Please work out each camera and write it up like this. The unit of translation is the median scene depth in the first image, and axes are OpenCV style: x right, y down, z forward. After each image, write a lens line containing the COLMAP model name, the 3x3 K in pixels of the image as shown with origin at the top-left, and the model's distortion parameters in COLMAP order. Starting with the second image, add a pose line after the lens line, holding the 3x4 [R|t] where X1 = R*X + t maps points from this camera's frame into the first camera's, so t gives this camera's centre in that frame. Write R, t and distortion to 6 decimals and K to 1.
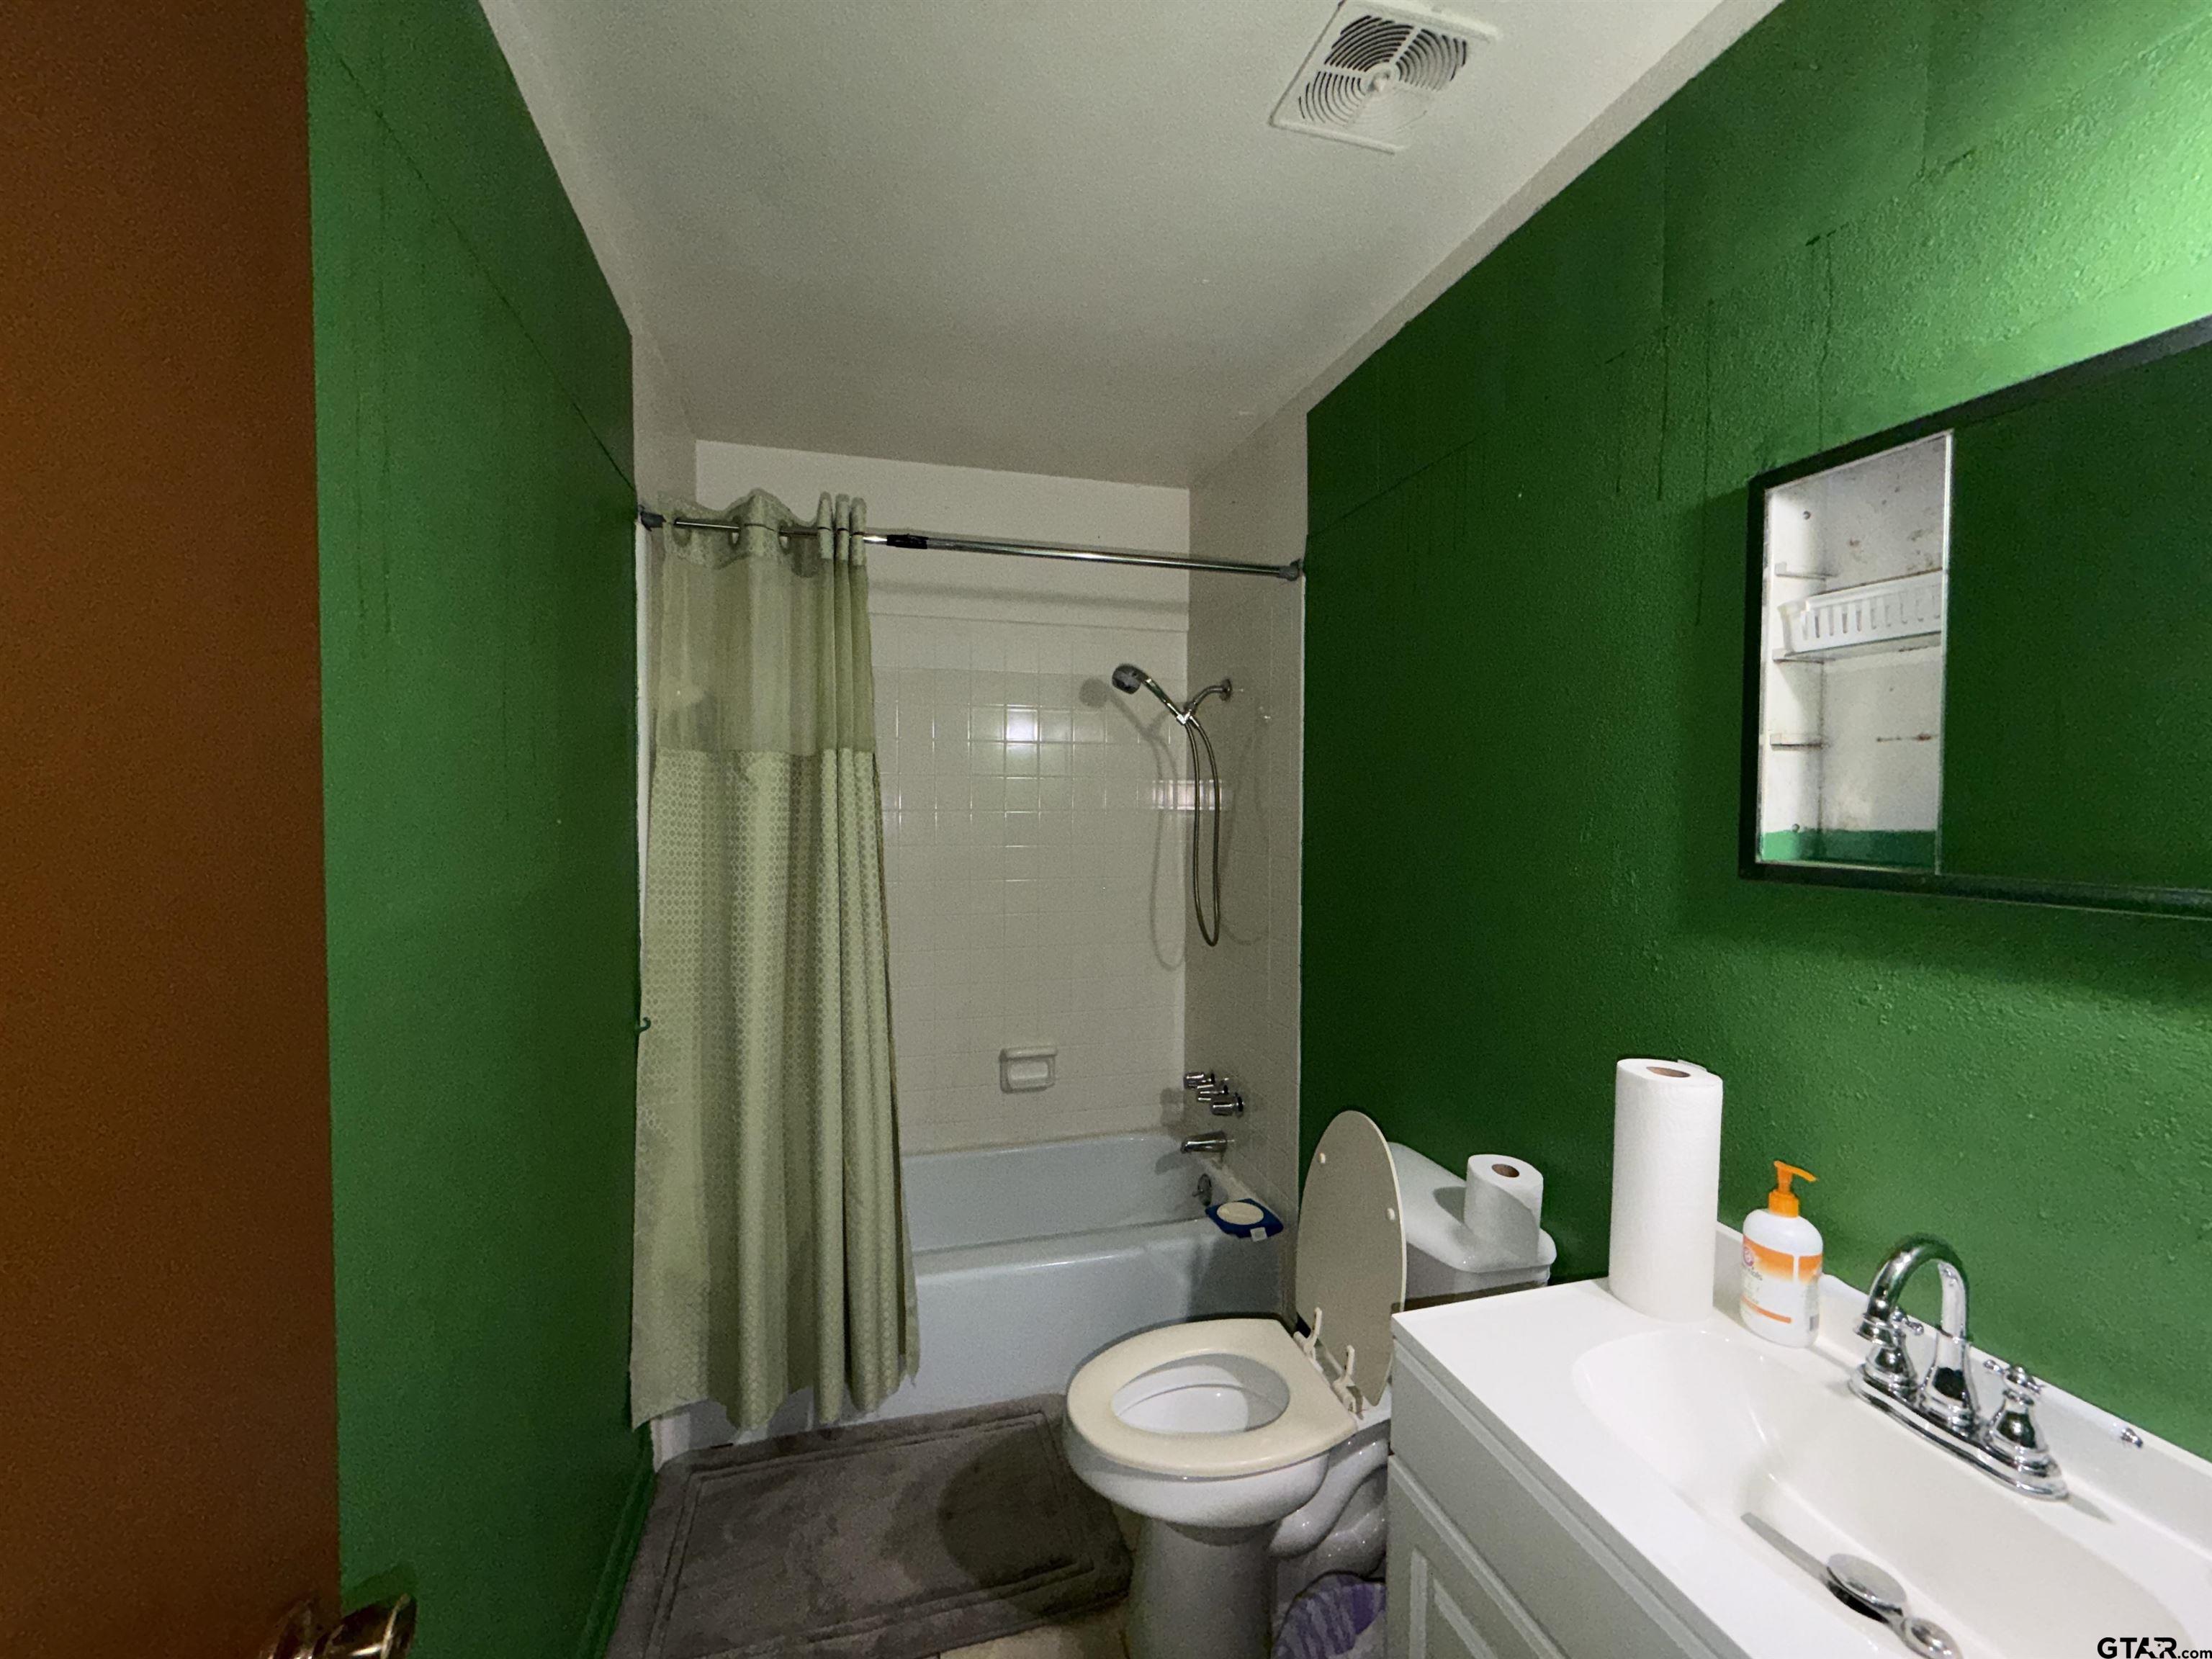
lens RADIAL K [[880.5, 0, 1104.7], [0, 880.5, 836.0], [0, 0, 1]] dist [0.004476, -0.000508]
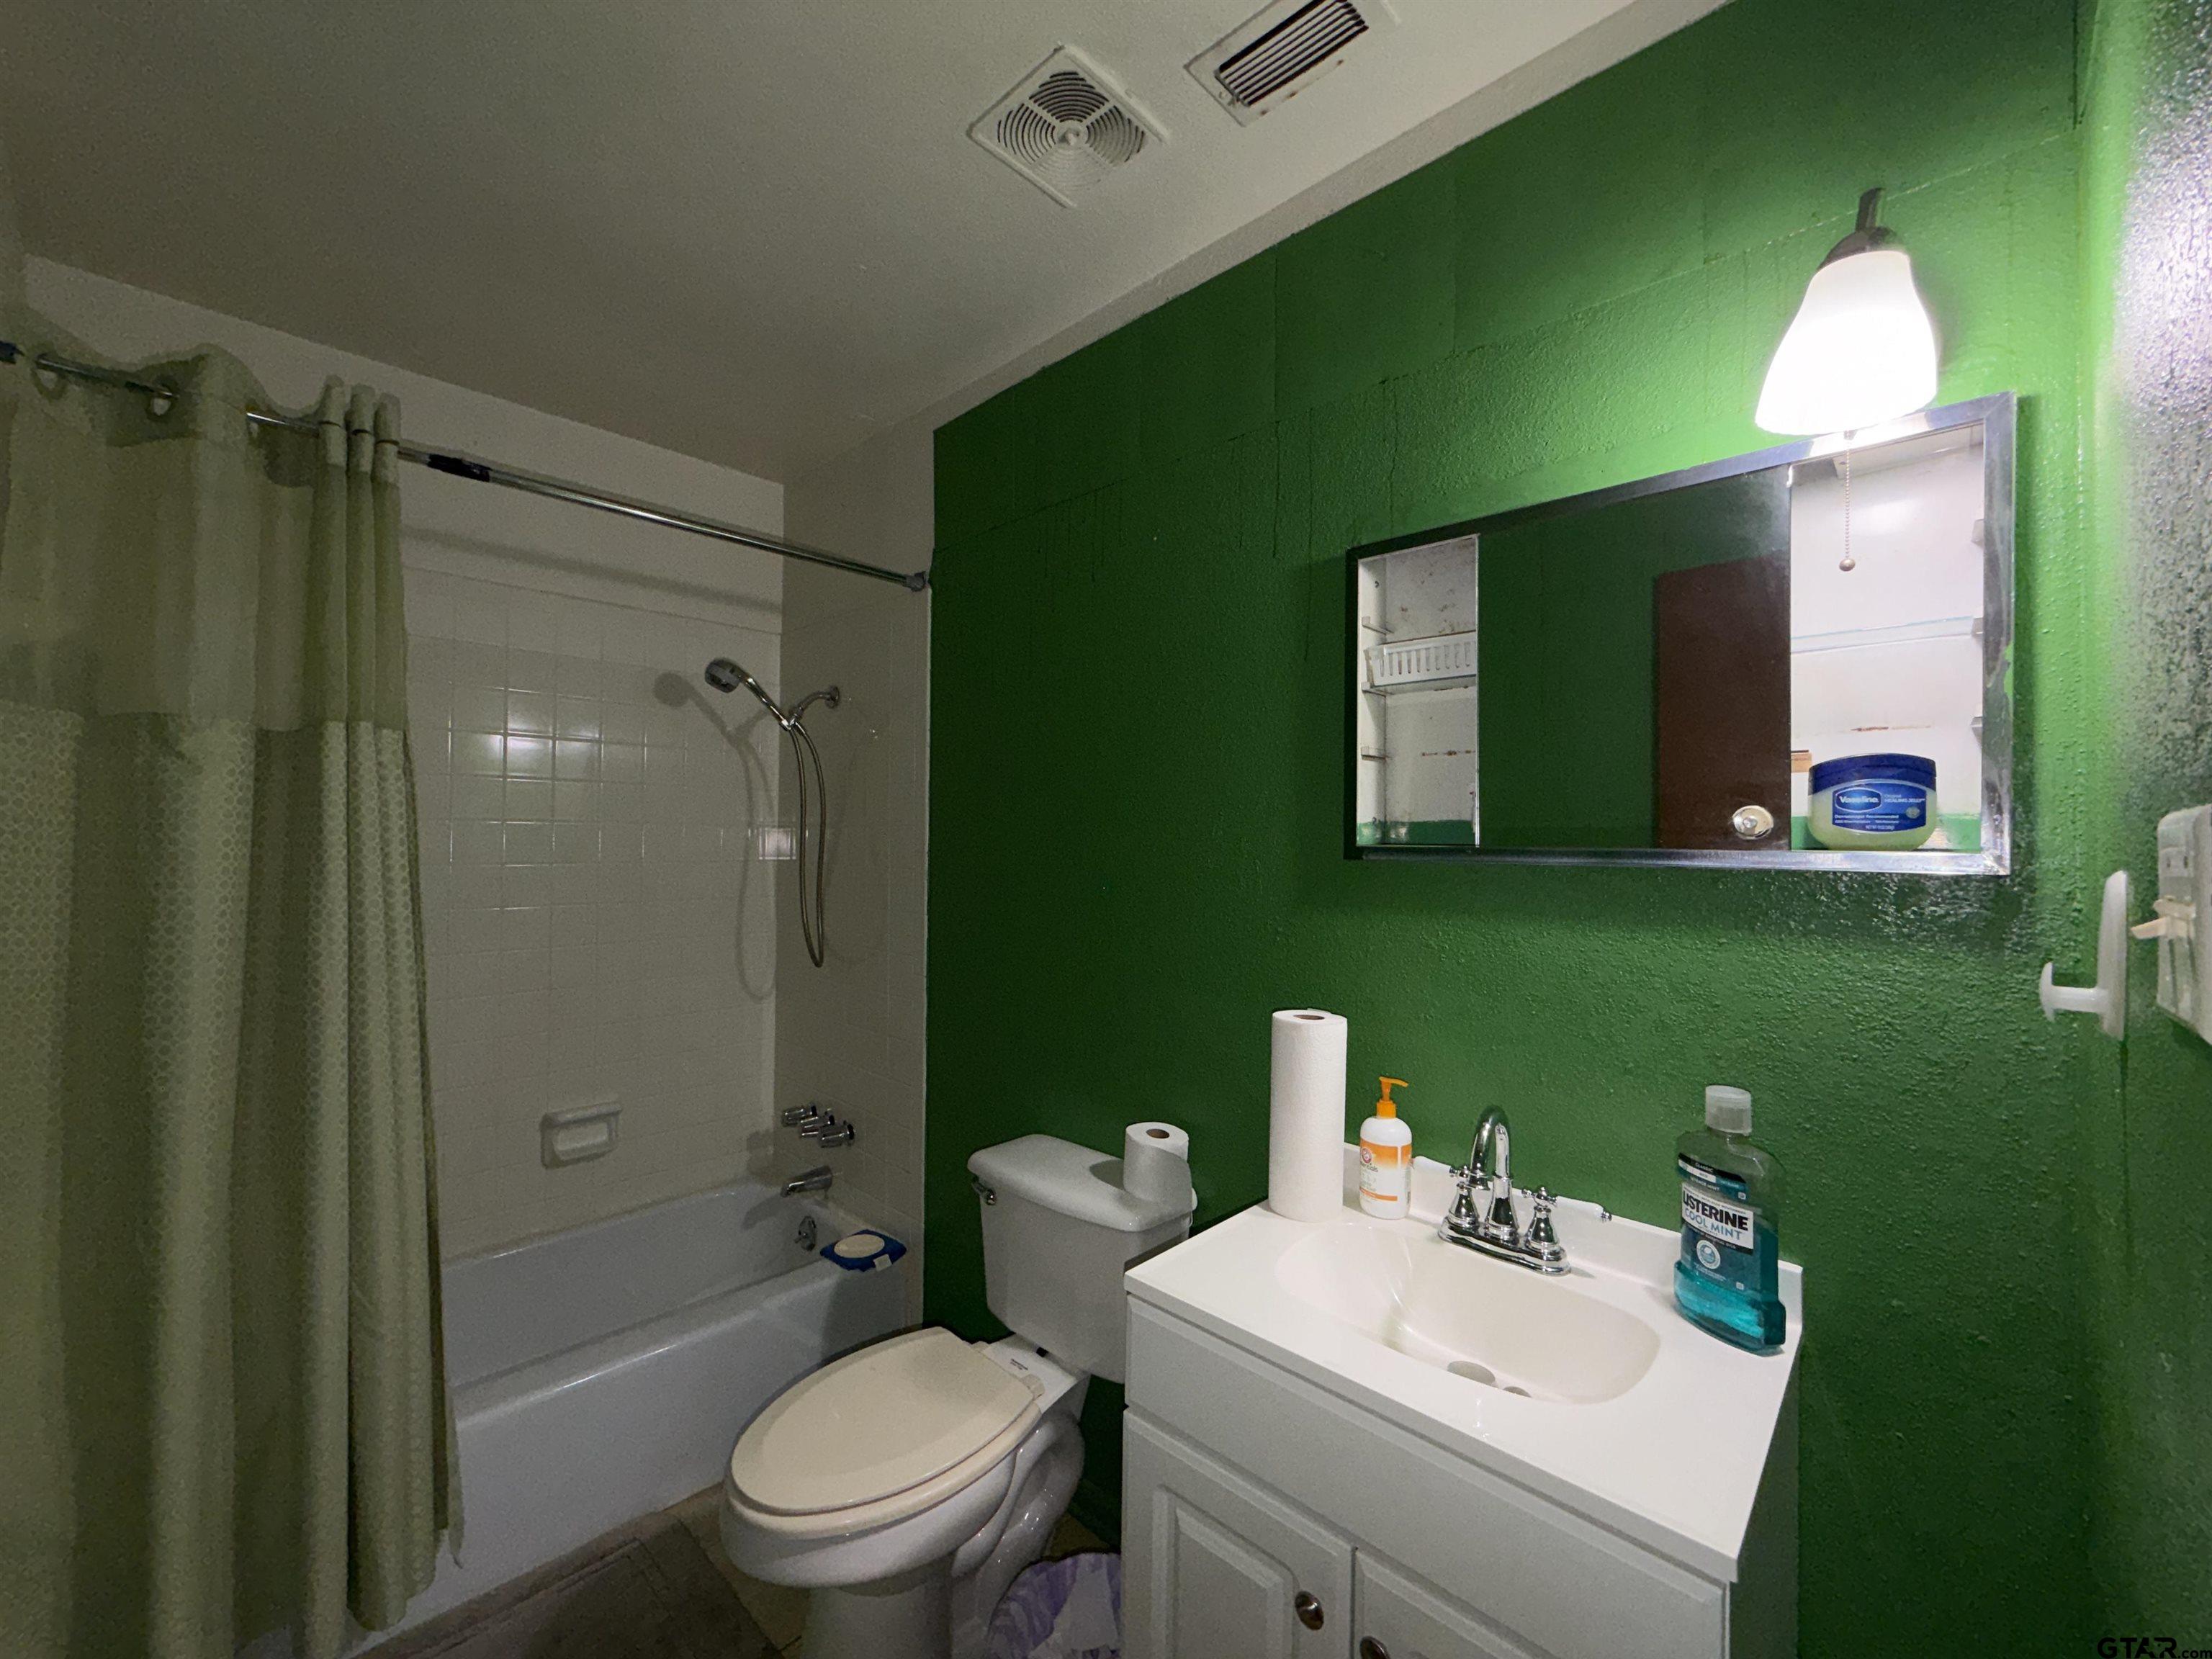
lens RADIAL K [[880.5, 0, 1101.4], [0, 880.5, 835.4], [0, 0, 1]] dist [0.004476, -0.000508]
pose [[0.865243, 0.006294, 0.501313, -0.165264], [0.013208, 0.999288, -0.035342, 0.040548], [-0.501179, 0.037201, 0.864544, 0.058261]]
